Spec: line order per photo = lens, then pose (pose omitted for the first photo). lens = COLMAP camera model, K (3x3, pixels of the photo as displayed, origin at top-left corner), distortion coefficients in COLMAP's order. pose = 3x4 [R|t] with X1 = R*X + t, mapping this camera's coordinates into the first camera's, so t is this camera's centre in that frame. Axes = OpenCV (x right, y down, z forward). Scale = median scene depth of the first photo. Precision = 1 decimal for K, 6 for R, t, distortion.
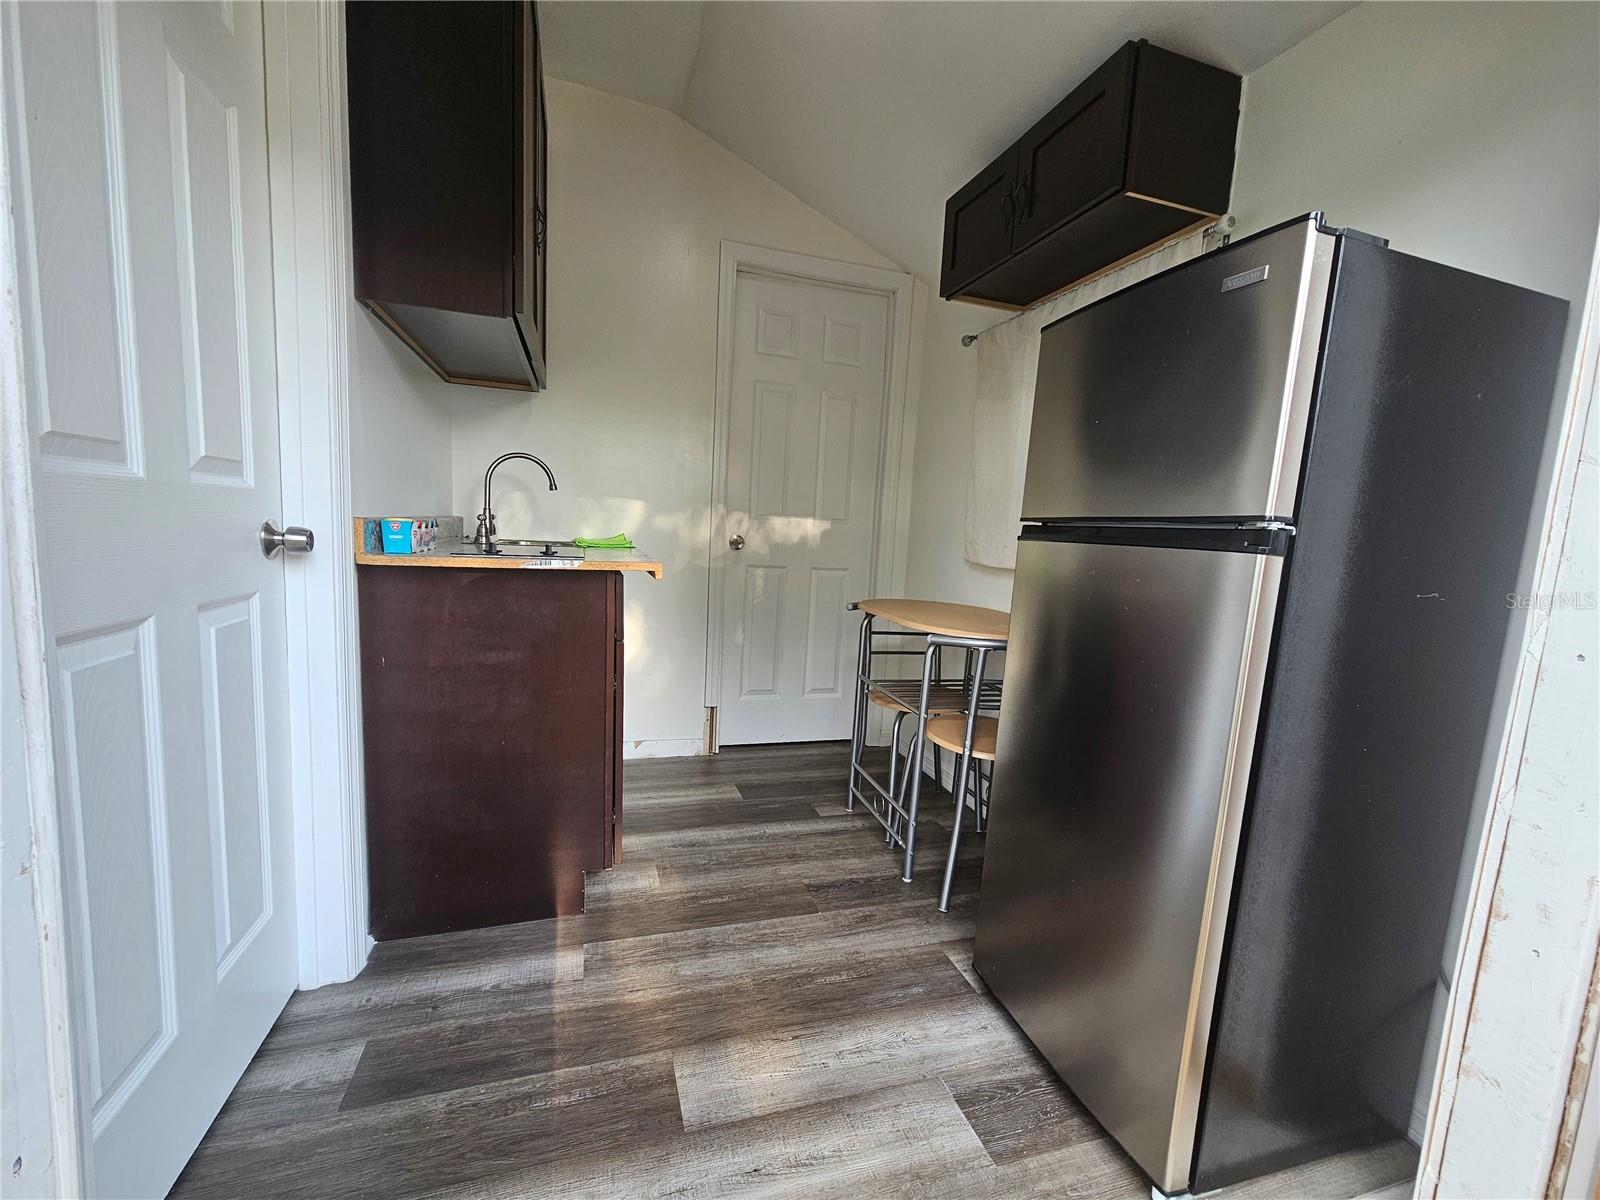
lens RADIAL K [[655.1, 0, 797.8], [0, 655.1, 603.6], [0, 0, 1]] dist [-0.001038, 0.000055]
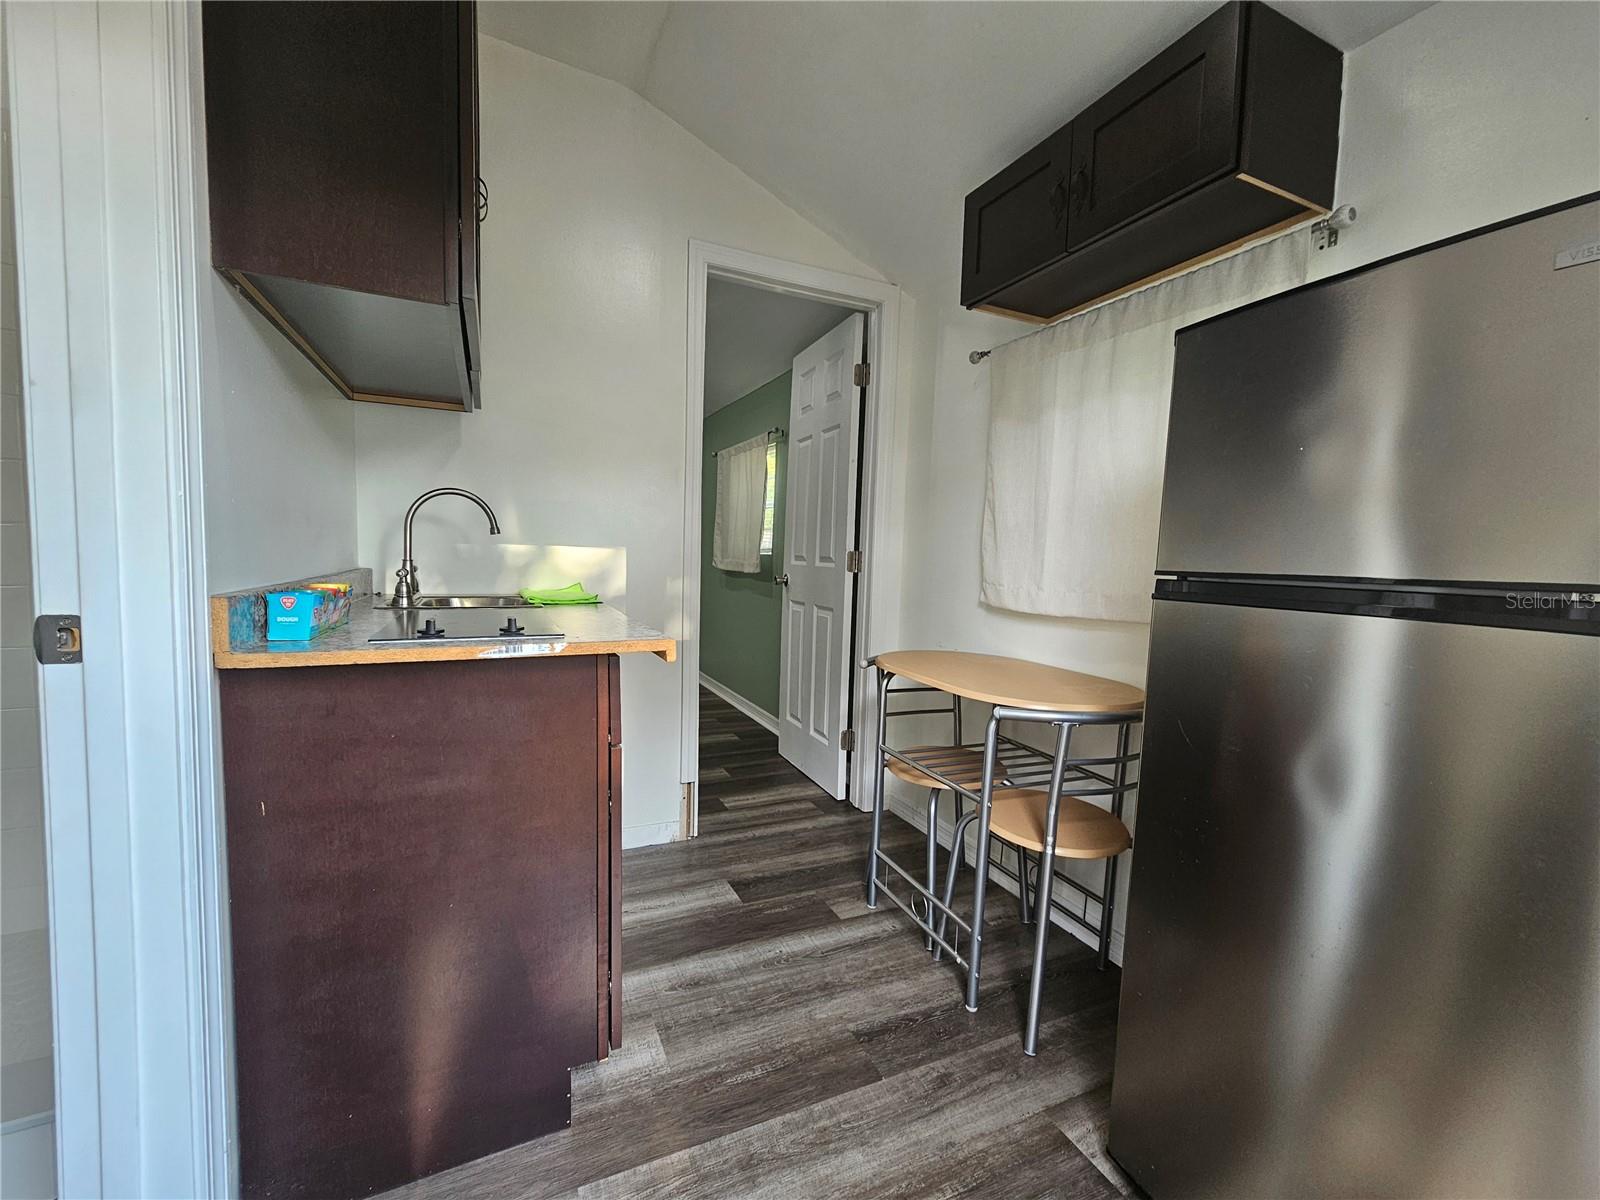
lens RADIAL K [[654.8, 0, 800.0], [0, 654.8, 600.0], [0, 0, 1]] dist [0.000731, -0.000139]
pose [[0.991703, -0.031560, 0.124618, -0.129120], [0.036385, 0.998666, -0.036629, -0.060151], [-0.123295, 0.040859, 0.991529, 0.203168]]
